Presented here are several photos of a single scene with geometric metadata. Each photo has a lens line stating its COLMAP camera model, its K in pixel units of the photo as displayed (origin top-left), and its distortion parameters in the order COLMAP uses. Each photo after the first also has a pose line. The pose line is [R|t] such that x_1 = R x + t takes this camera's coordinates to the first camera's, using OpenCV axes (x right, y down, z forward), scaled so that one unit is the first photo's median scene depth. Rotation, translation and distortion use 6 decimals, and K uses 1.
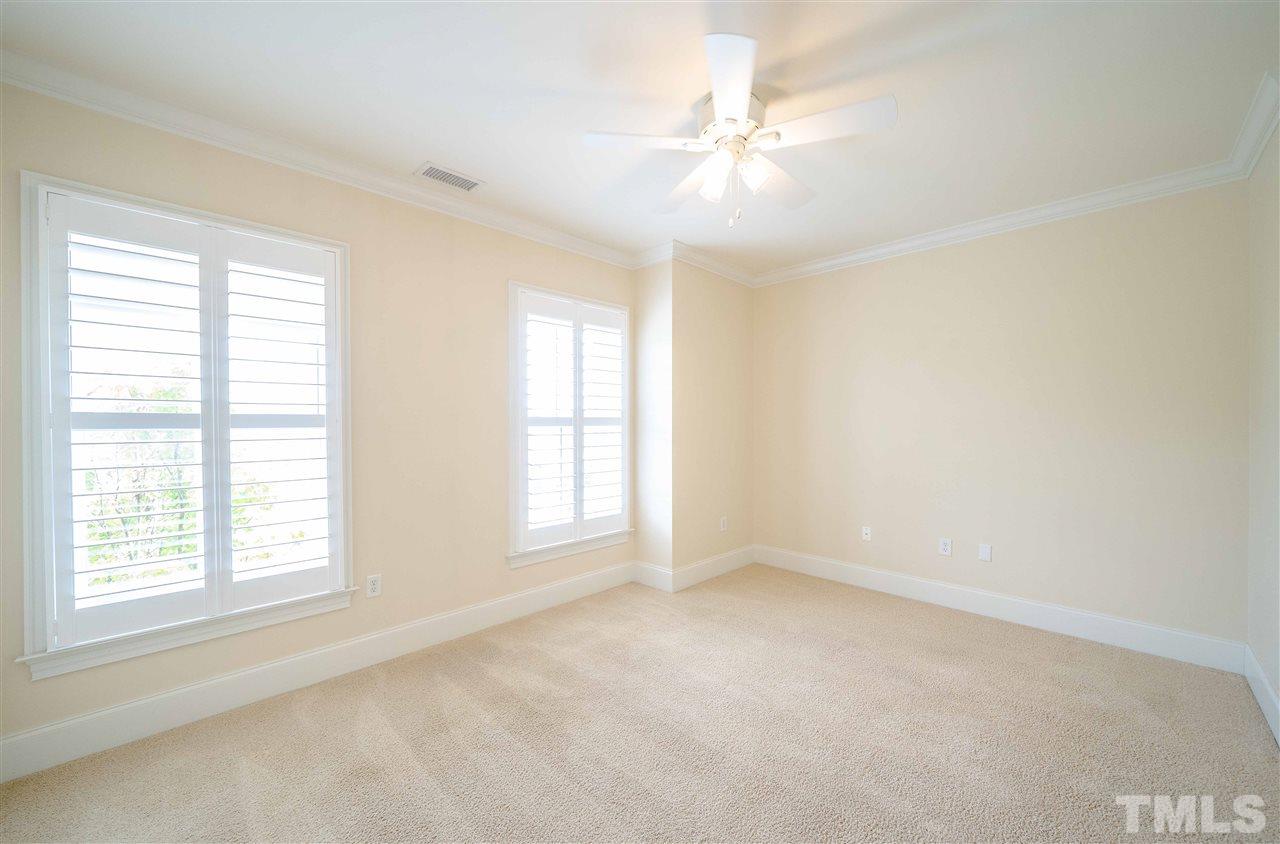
lens RADIAL K [[579.3, 0, 640.0], [0, 579.3, 422.0], [0, 0, 1]] dist [-0.001402, -0.000173]
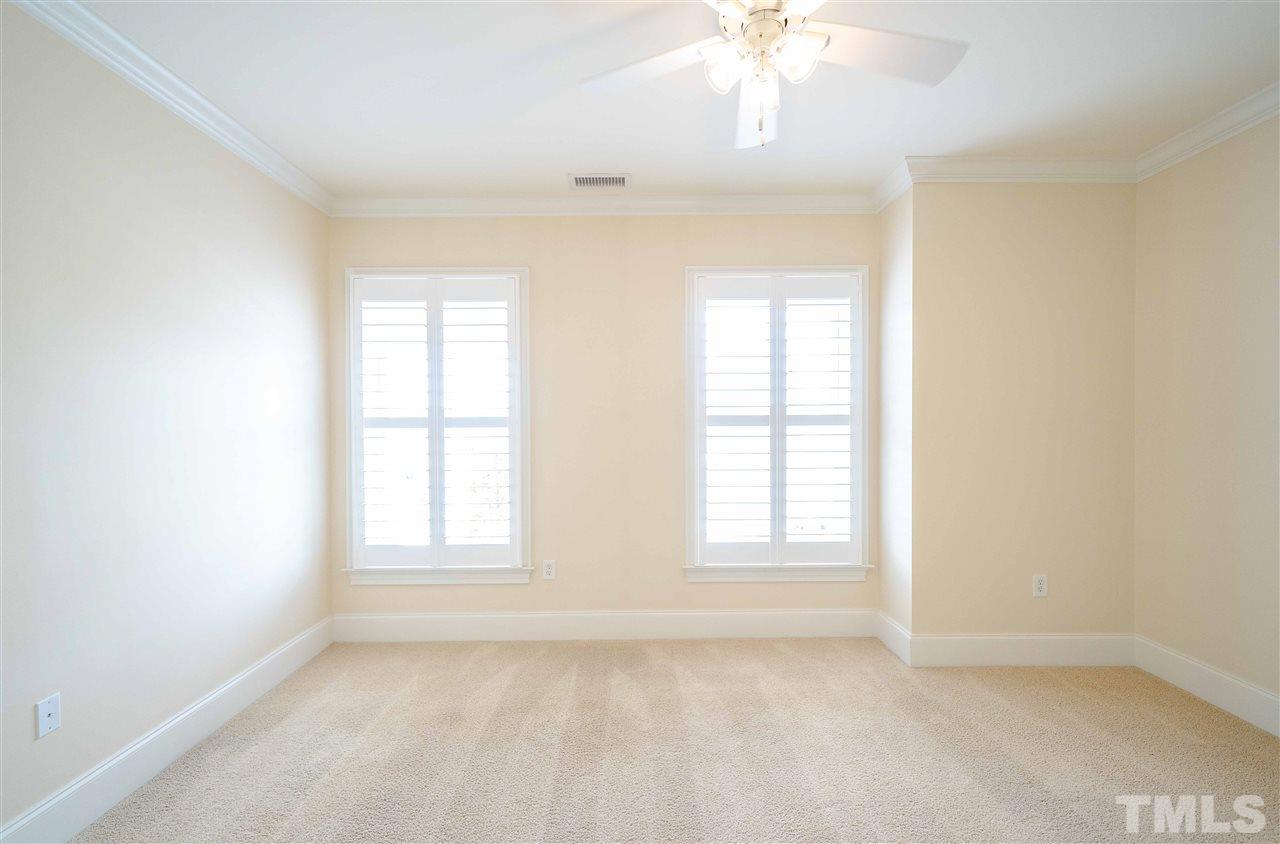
lens RADIAL K [[638.3, 0, 637.2], [0, 638.3, 426.6], [0, 0, 1]] dist [0.014164, -0.000481]
pose [[0.632433, -0.000883, -0.774614, 0.504830], [0.005944, 0.999975, 0.003713, 0.003538], [0.774592, -0.006952, 0.632423, 0.298557]]
